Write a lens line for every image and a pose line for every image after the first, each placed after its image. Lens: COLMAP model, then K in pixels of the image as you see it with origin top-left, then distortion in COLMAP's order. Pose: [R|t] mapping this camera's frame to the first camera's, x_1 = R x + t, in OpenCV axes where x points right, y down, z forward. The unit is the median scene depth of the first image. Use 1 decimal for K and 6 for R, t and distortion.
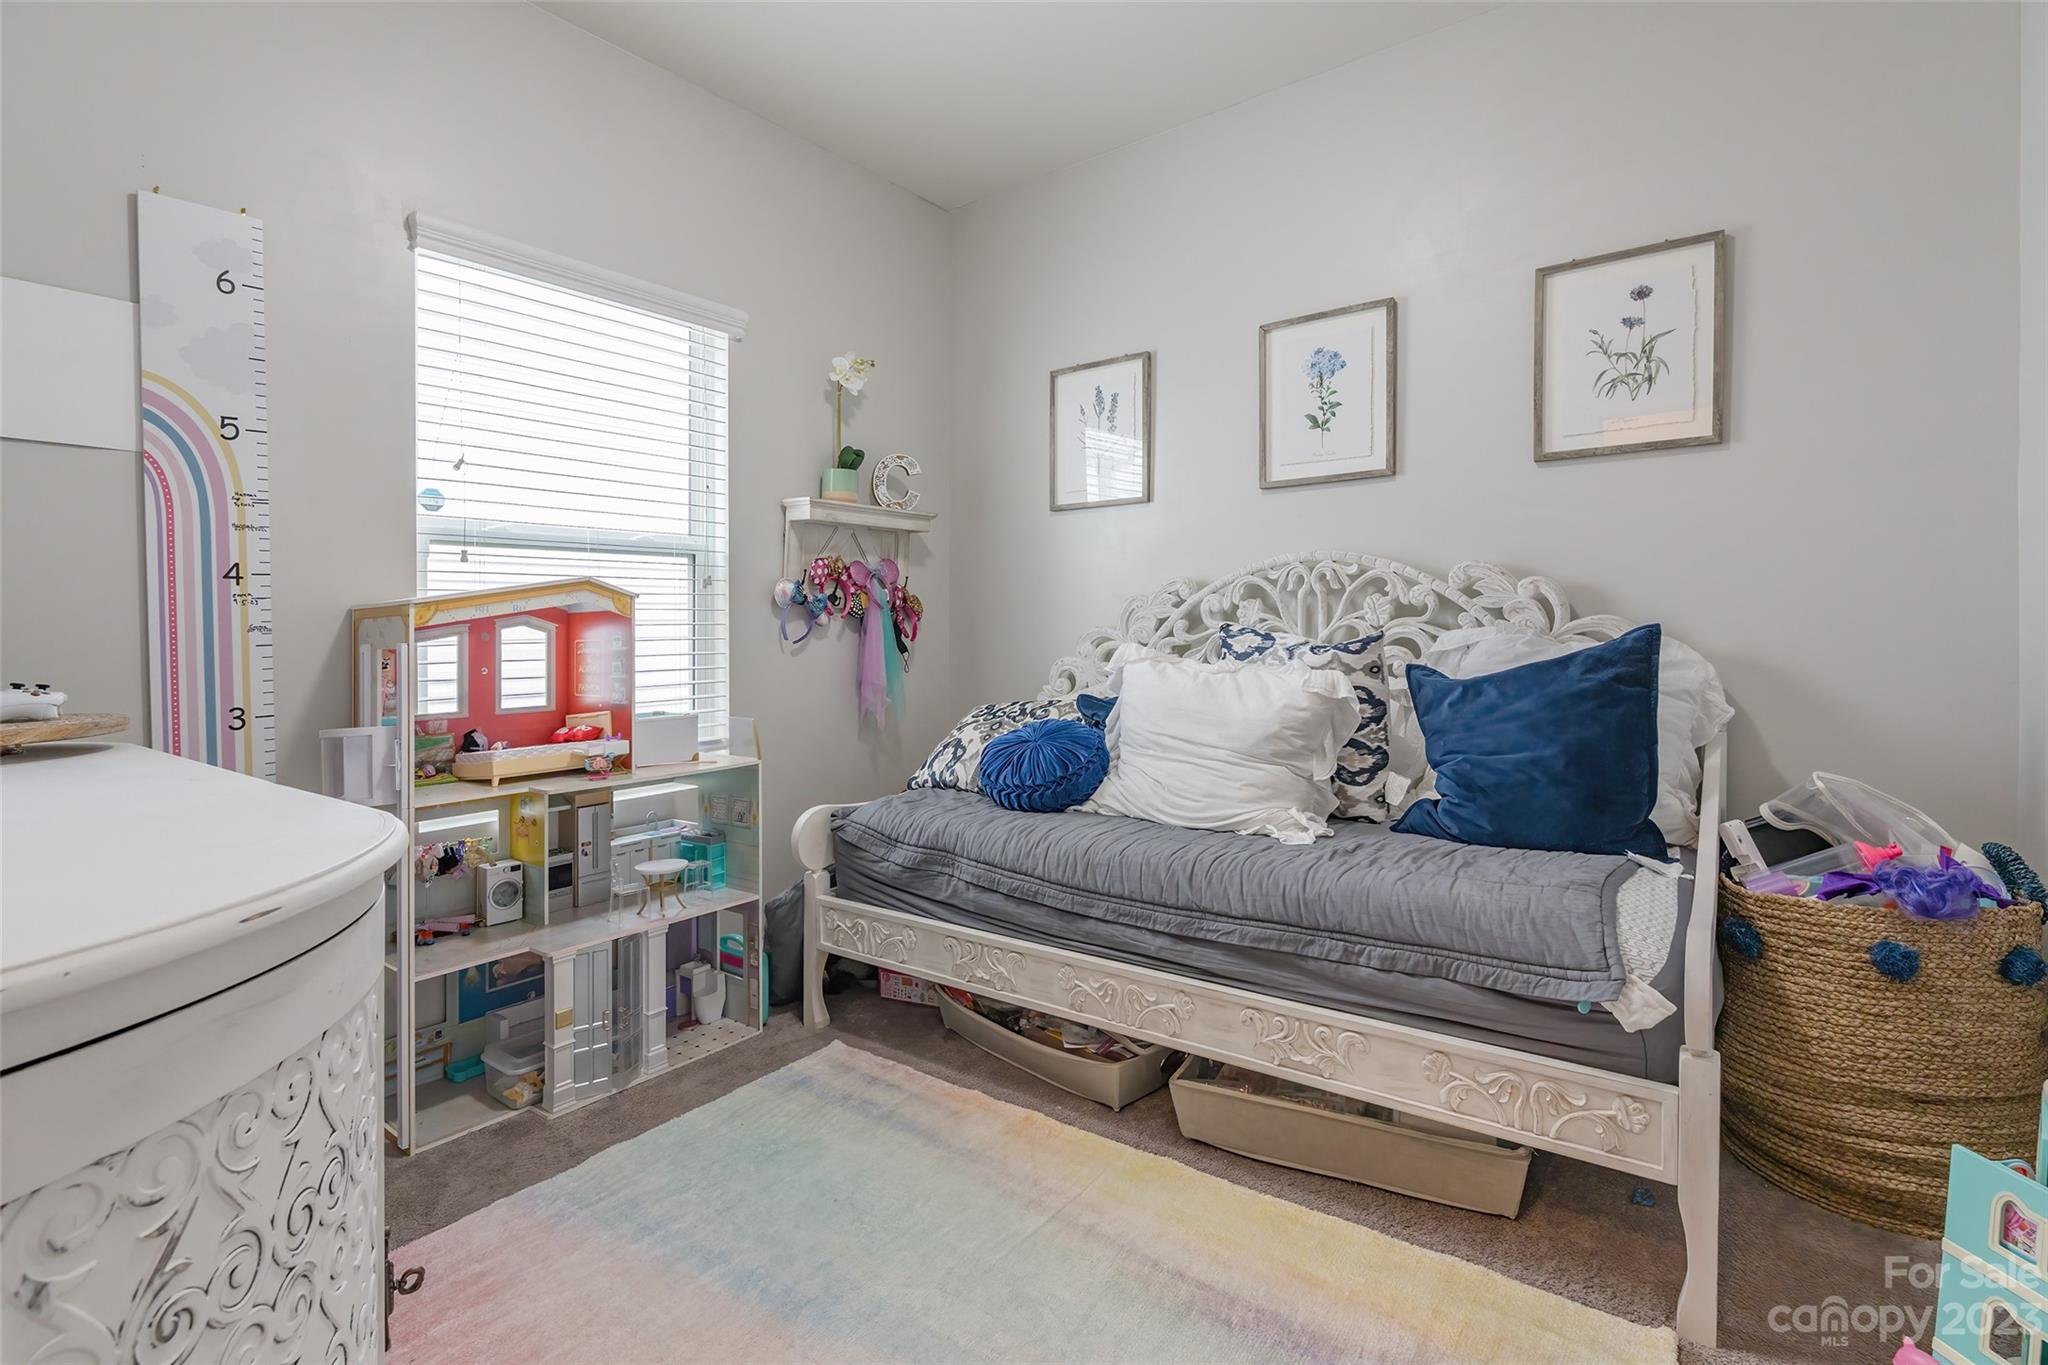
lens RADIAL K [[952.7, 0, 1072.2], [0, 952.7, 630.6], [0, 0, 1]] dist [-0.012583, 0.001087]
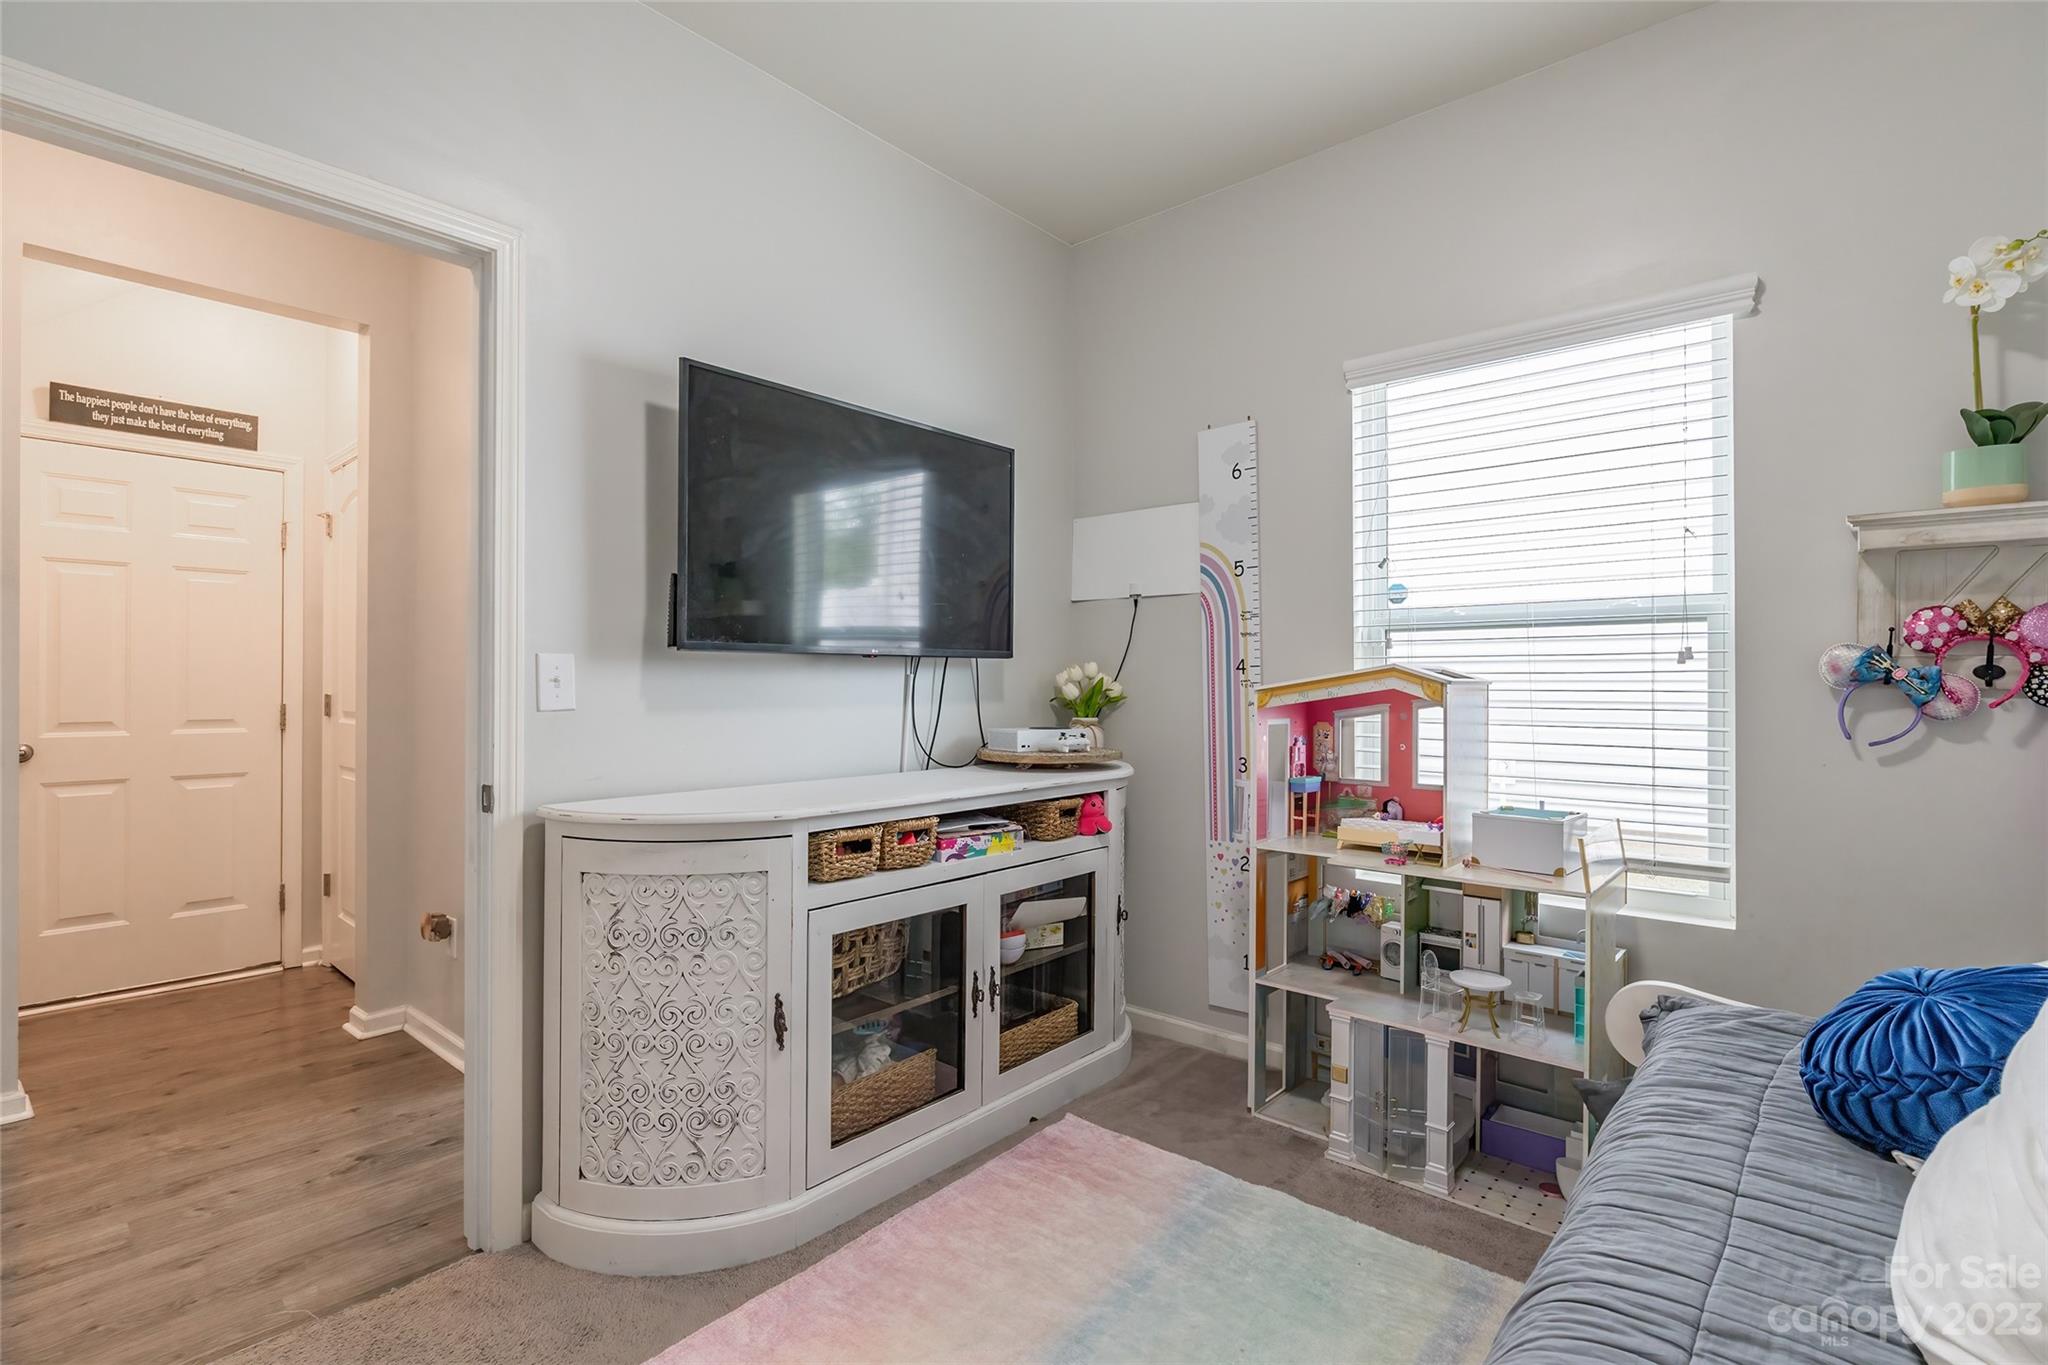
lens RADIAL K [[952.7, 0, 1028.8], [0, 952.7, 681.0], [0, 0, 1]] dist [-0.012583, 0.001087]
pose [[-0.104834, 0.001932, -0.994488, 0.577566], [-0.013585, 0.999902, 0.003375, -0.035218], [0.994397, 0.013864, -0.104797, 0.761973]]
